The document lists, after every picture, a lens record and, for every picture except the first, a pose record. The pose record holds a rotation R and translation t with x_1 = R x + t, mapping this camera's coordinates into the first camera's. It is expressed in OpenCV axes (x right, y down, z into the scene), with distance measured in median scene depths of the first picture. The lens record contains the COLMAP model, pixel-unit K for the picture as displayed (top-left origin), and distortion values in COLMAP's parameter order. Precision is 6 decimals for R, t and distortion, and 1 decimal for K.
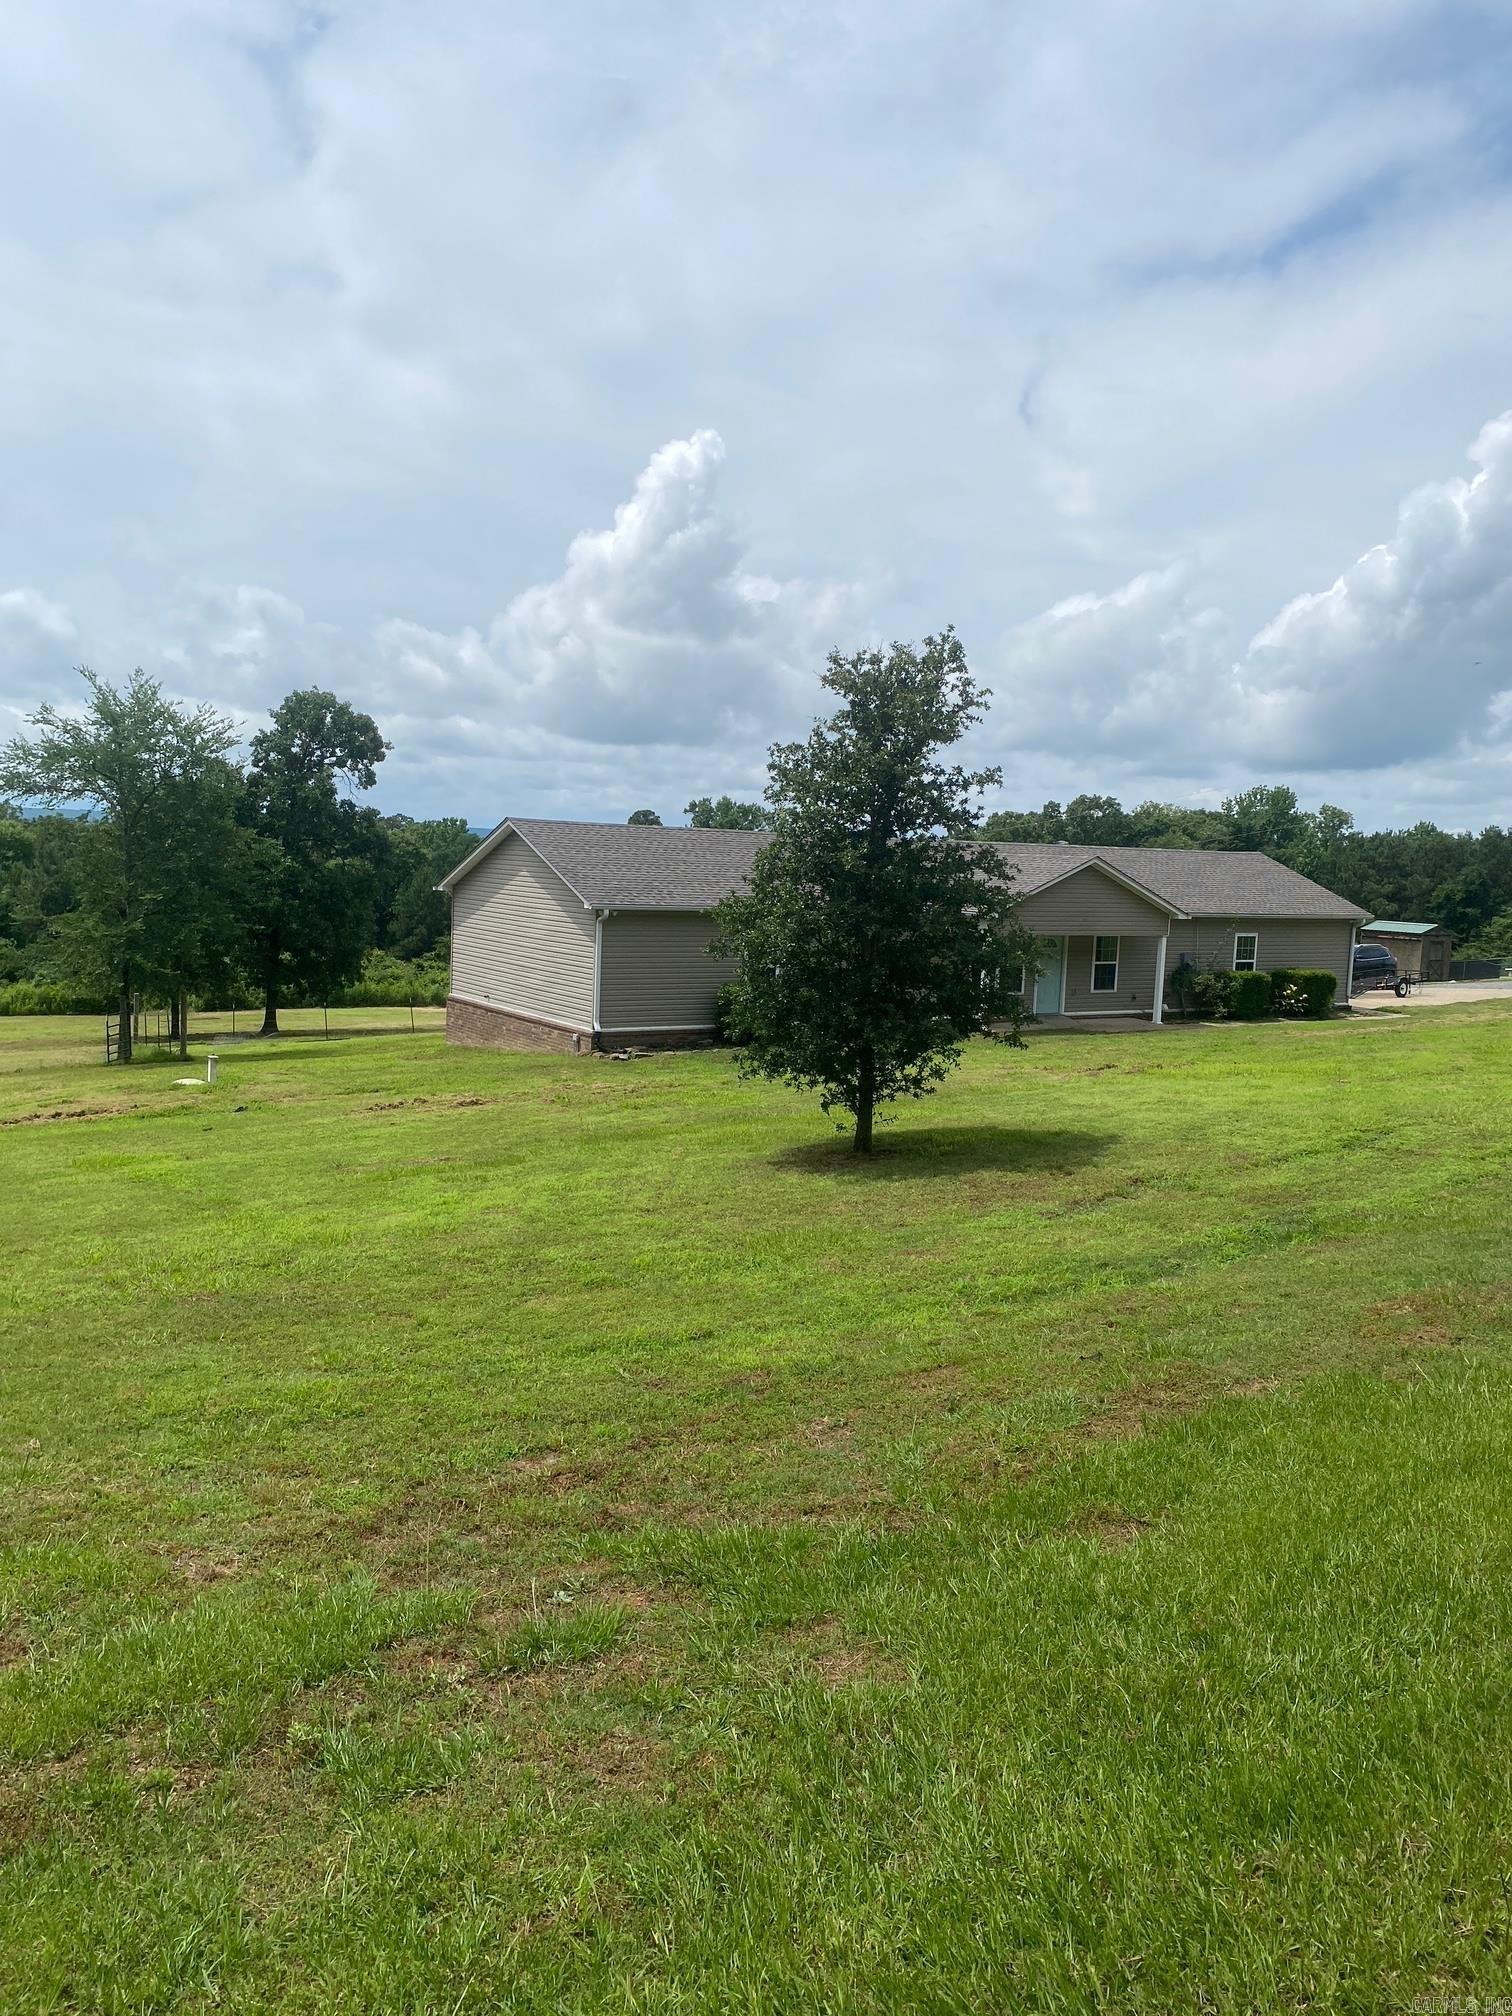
lens RADIAL K [[1487.2, 0, 756.4], [0, 1487.2, 1009.7], [0, 0, 1]] dist [0.054944, 0.002088]
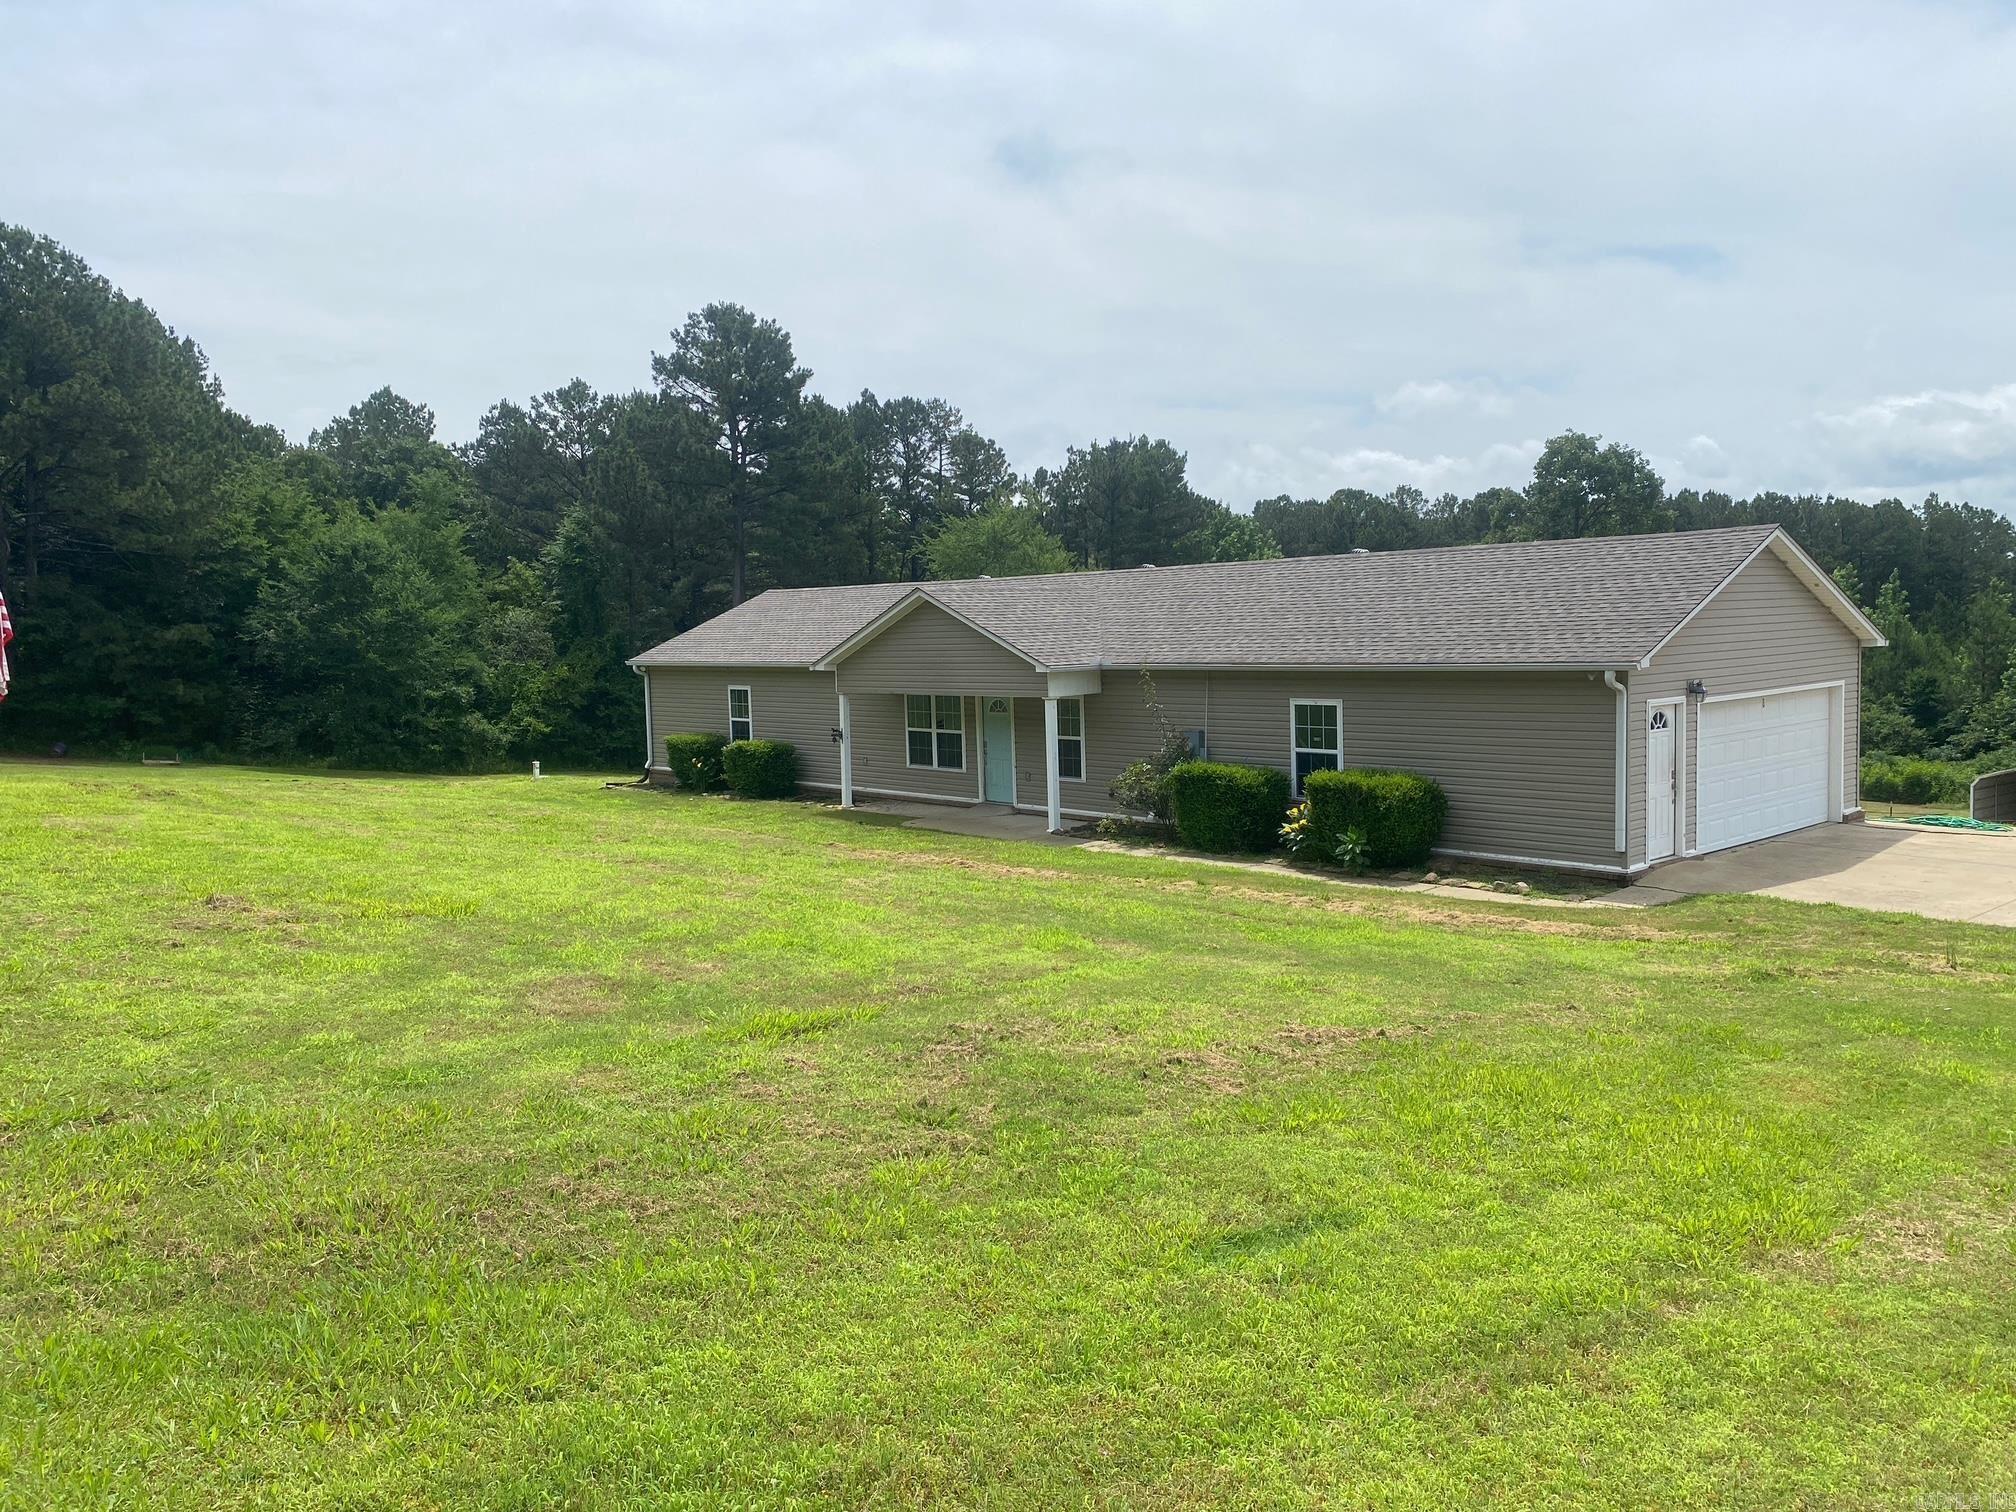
lens RADIAL K [[1487.2, 0, 1010.0], [0, 1487.2, 744.7], [0, 0, 1]] dist [0.054944, 0.002088]
pose [[0.002507, 0.043793, -0.999037, 0.890598], [-0.063553, 0.997028, 0.043546, -0.052658], [0.997975, 0.063382, 0.005282, 0.904082]]
